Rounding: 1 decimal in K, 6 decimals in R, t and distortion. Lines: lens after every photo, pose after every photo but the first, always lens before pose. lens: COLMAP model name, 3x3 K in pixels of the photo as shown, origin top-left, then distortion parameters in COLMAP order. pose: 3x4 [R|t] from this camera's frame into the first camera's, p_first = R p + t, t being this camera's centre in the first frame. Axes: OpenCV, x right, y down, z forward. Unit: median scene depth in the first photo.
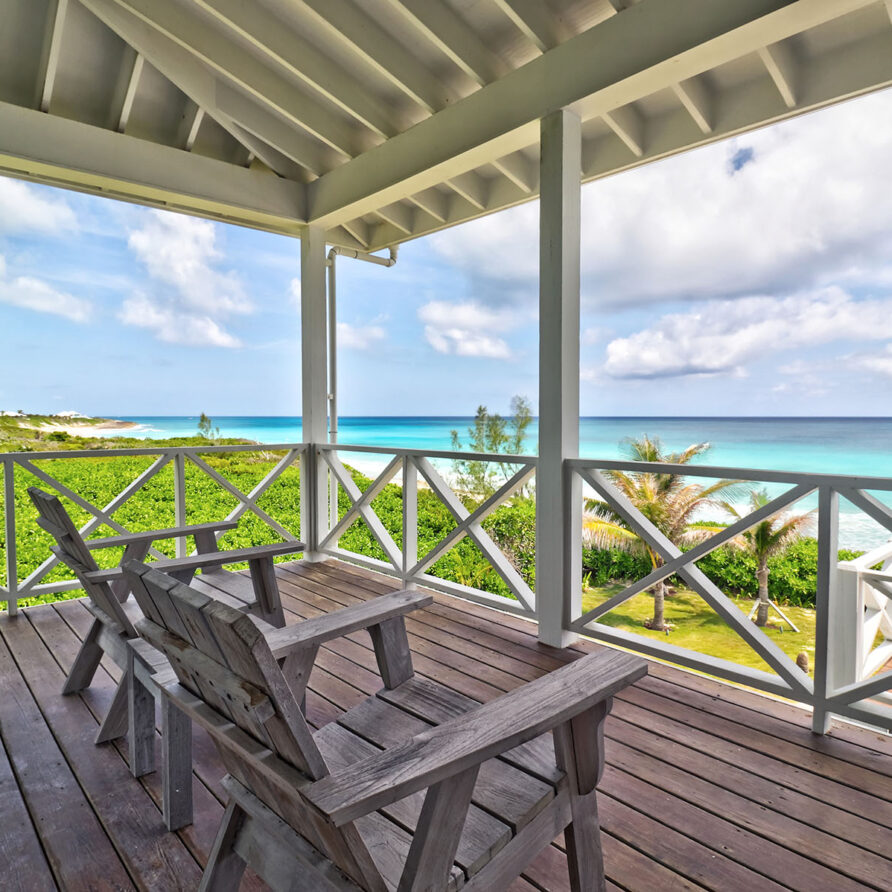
lens RADIAL K [[621.9, 0, 448.5], [0, 621.9, 430.7], [0, 0, 1]] dist [0.009532, -0.000543]
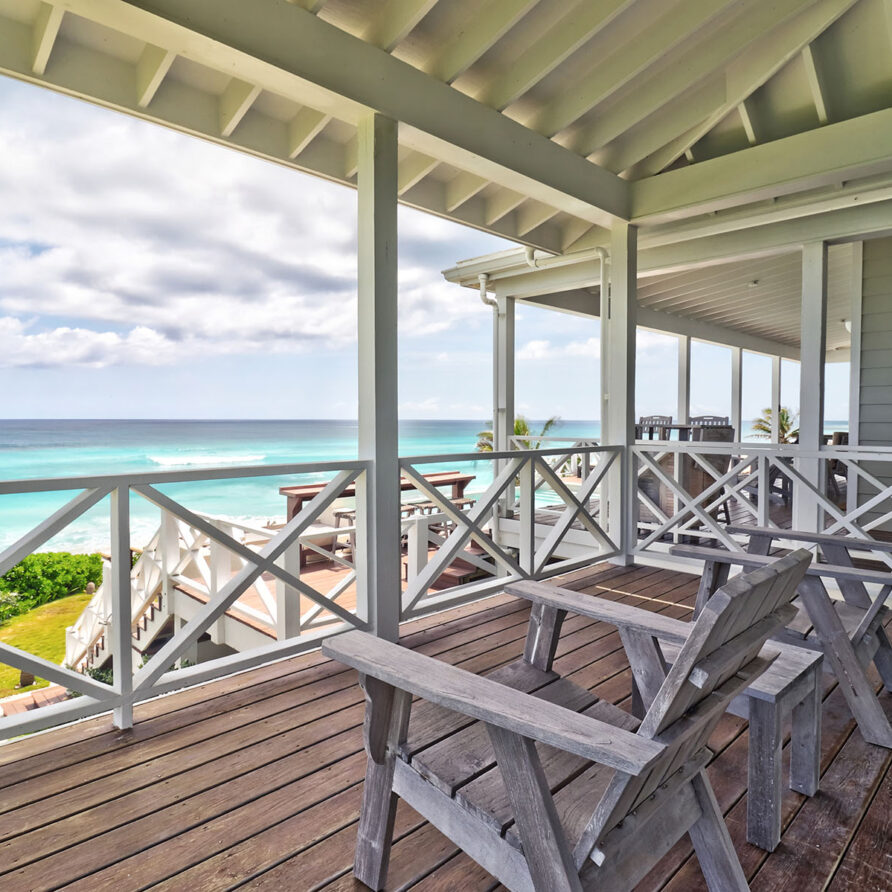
lens RADIAL K [[621.9, 0, 464.8], [0, 621.9, 444.5], [0, 0, 1]] dist [0.009532, -0.000543]
pose [[-0.067546, -0.038794, 0.996962, -0.729475], [0.020232, 0.998985, 0.040243, -0.015216], [-0.997511, 0.022889, -0.066693, 0.819510]]
